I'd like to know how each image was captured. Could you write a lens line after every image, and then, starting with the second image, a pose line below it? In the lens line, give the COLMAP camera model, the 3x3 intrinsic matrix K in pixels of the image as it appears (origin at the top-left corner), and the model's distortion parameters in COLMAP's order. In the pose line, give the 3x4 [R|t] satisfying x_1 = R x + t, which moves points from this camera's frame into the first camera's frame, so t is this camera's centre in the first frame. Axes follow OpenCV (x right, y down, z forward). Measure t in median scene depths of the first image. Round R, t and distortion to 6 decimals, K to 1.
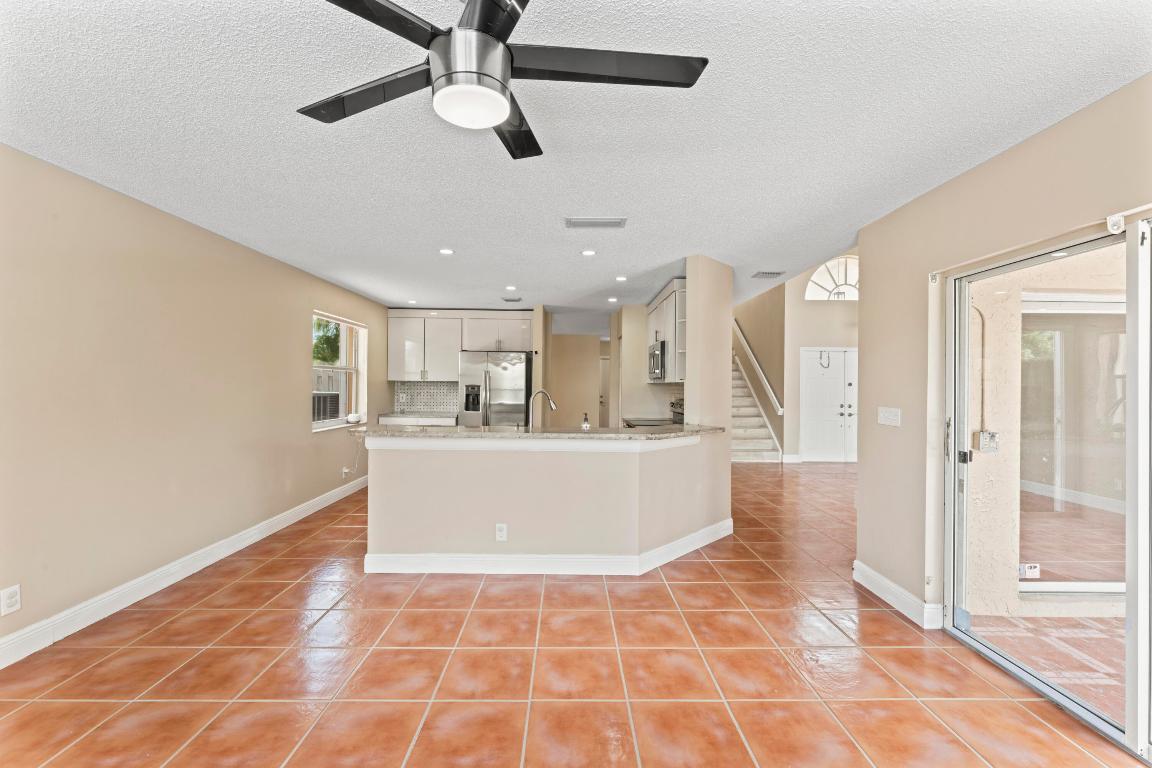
lens RADIAL K [[486.0, 0, 573.7], [0, 486.0, 387.7], [0, 0, 1]] dist [-0.001314, -0.000551]
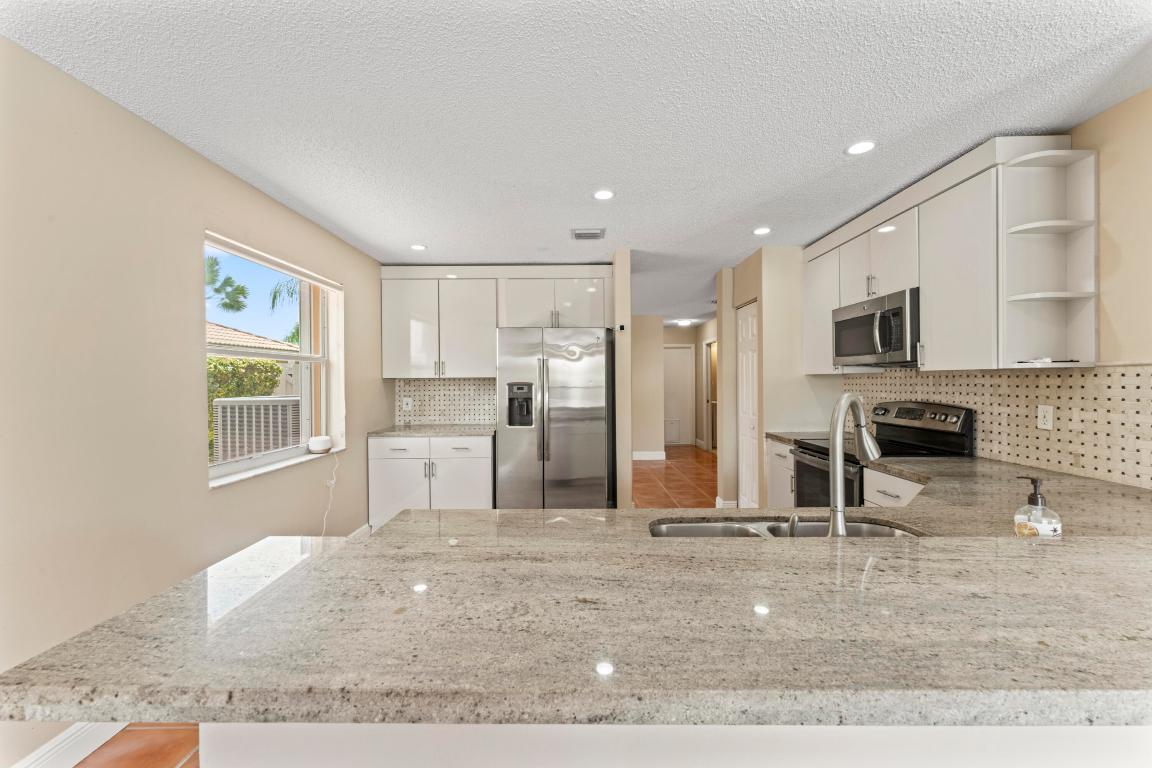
lens RADIAL K [[462.1, 0, 573.1], [0, 462.1, 383.0], [0, 0, 1]] dist [0.000440, -0.000089]
pose [[0.999769, -0.016814, -0.013413, -0.134944], [0.016784, 0.999856, -0.002328, -0.002661], [0.013450, 0.002102, 0.999907, 0.427740]]
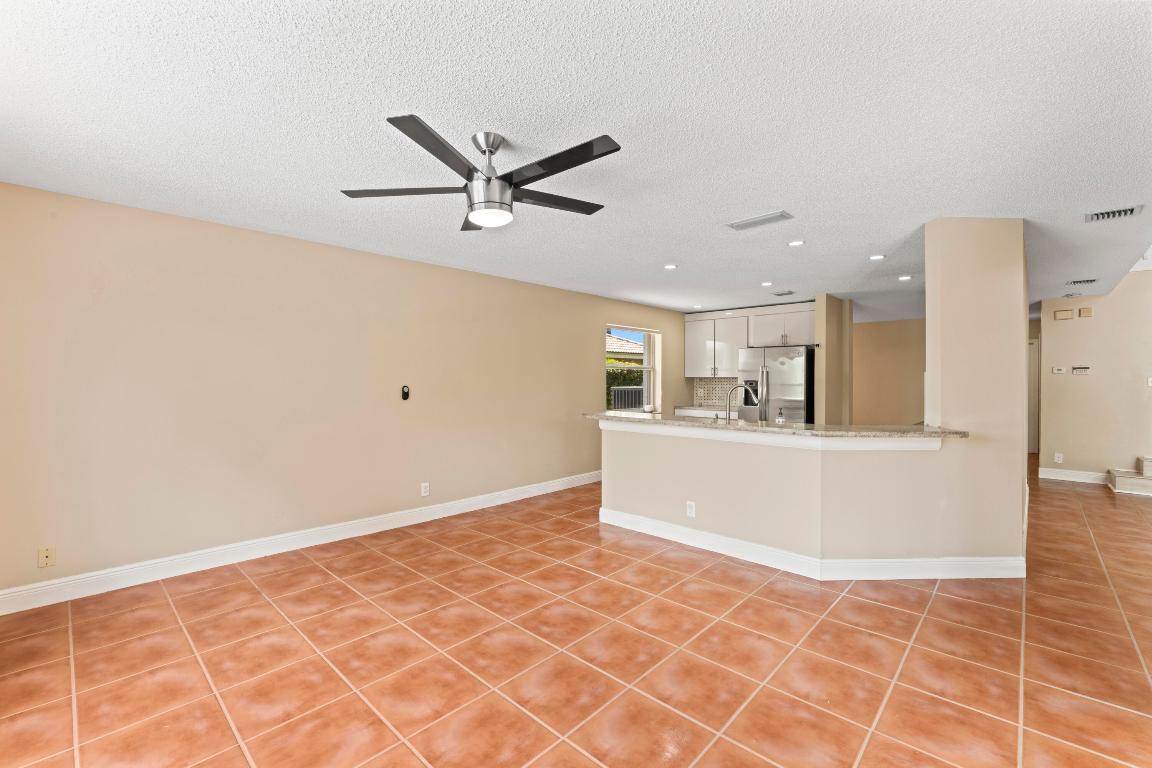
lens RADIAL K [[486.0, 0, 573.7], [0, 486.0, 387.7], [0, 0, 1]] dist [-0.001314, -0.000551]
pose [[0.721180, 0.003301, -0.692740, 0.238253], [0.002017, 0.999974, 0.006865, 0.002042], [0.692745, -0.006349, 0.721154, -0.006509]]
